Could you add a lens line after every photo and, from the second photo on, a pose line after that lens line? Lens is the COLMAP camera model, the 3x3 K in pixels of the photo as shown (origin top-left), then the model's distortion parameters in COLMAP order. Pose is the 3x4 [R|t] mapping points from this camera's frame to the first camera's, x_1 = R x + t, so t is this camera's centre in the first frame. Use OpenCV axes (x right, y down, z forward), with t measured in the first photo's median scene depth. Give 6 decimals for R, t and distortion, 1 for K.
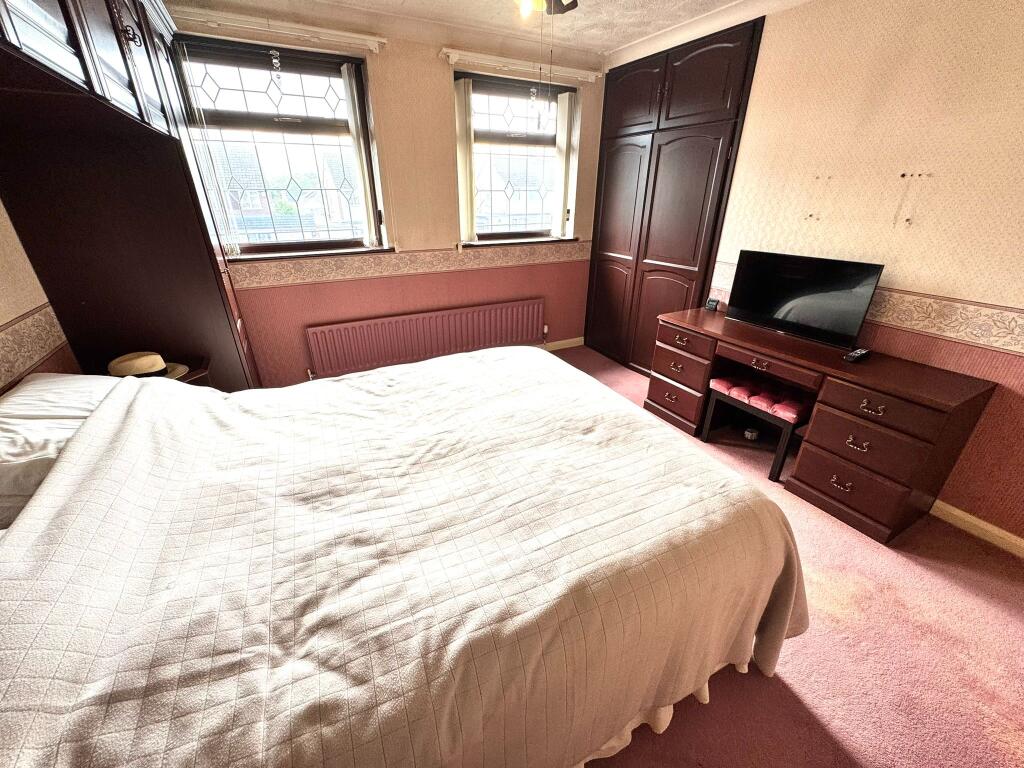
lens RADIAL K [[407.8, 0, 512.0], [0, 407.8, 384.0], [0, 0, 1]] dist [-0.001113, 0.000238]
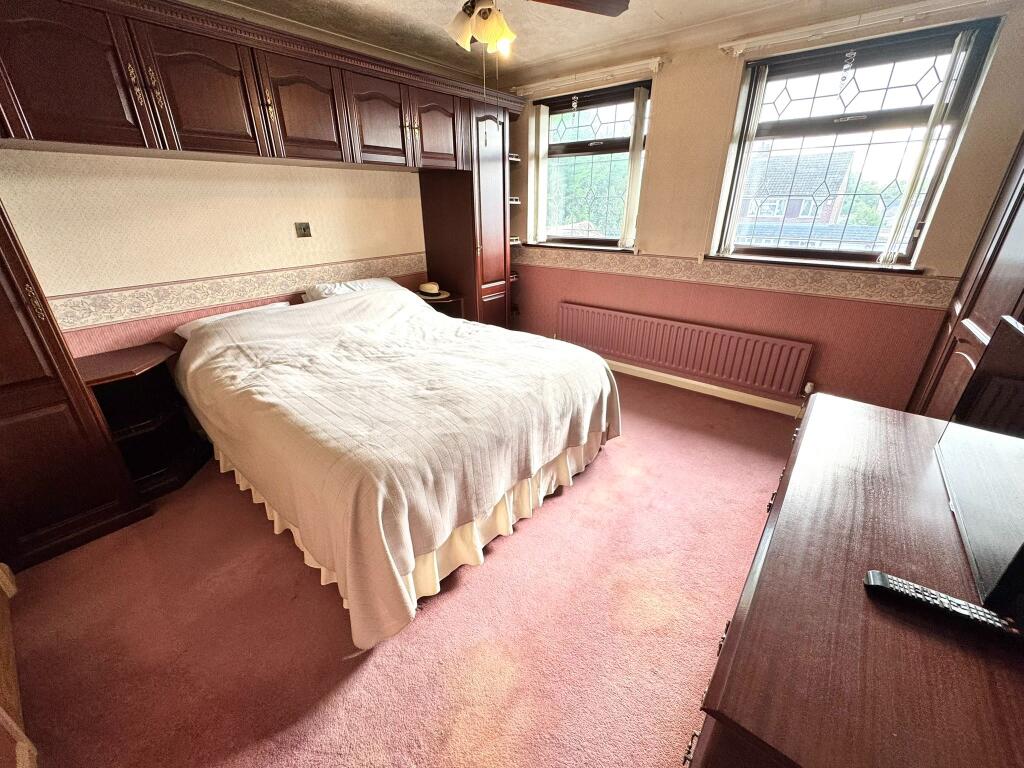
lens RADIAL K [[407.8, 0, 512.0], [0, 407.8, 384.0], [0, 0, 1]] dist [-0.001113, 0.000238]
pose [[0.389230, 0.372416, -0.842500, 1.434238], [-0.385670, 0.896487, 0.218103, -0.286508], [0.836516, 0.240035, 0.492570, 0.643735]]
